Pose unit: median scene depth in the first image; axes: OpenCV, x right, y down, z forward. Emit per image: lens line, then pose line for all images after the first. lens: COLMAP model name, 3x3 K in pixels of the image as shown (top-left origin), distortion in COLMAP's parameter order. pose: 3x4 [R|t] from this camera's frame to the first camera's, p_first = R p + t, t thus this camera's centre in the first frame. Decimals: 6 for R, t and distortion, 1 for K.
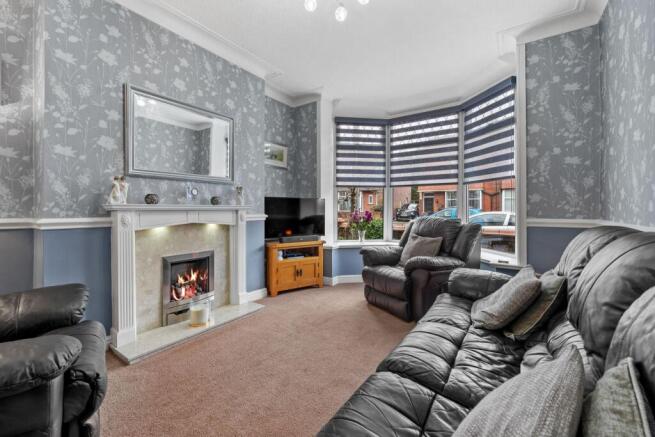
lens RADIAL K [[273.5, 0, 326.7], [0, 273.5, 210.0], [0, 0, 1]] dist [0.000805, -0.000021]
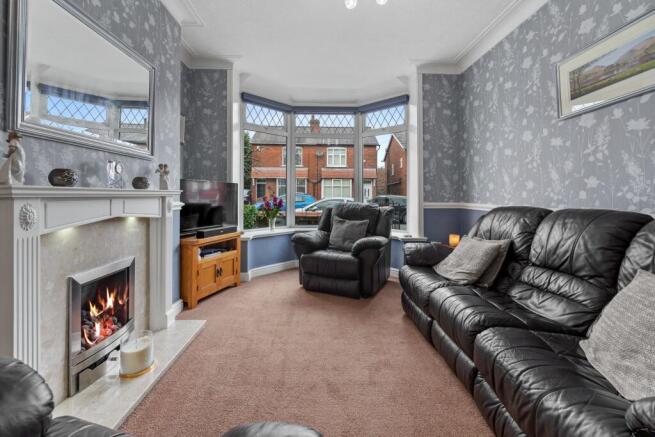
lens RADIAL K [[276.4, 0, 326.8], [0, 276.4, 193.7], [0, 0, 1]] dist [0.000016, -0.000363]
pose [[0.804824, 0.005105, 0.593492, -0.406867], [-0.000323, 0.999967, -0.008163, -0.001617], [-0.593514, 0.006378, 0.804798, 0.159775]]
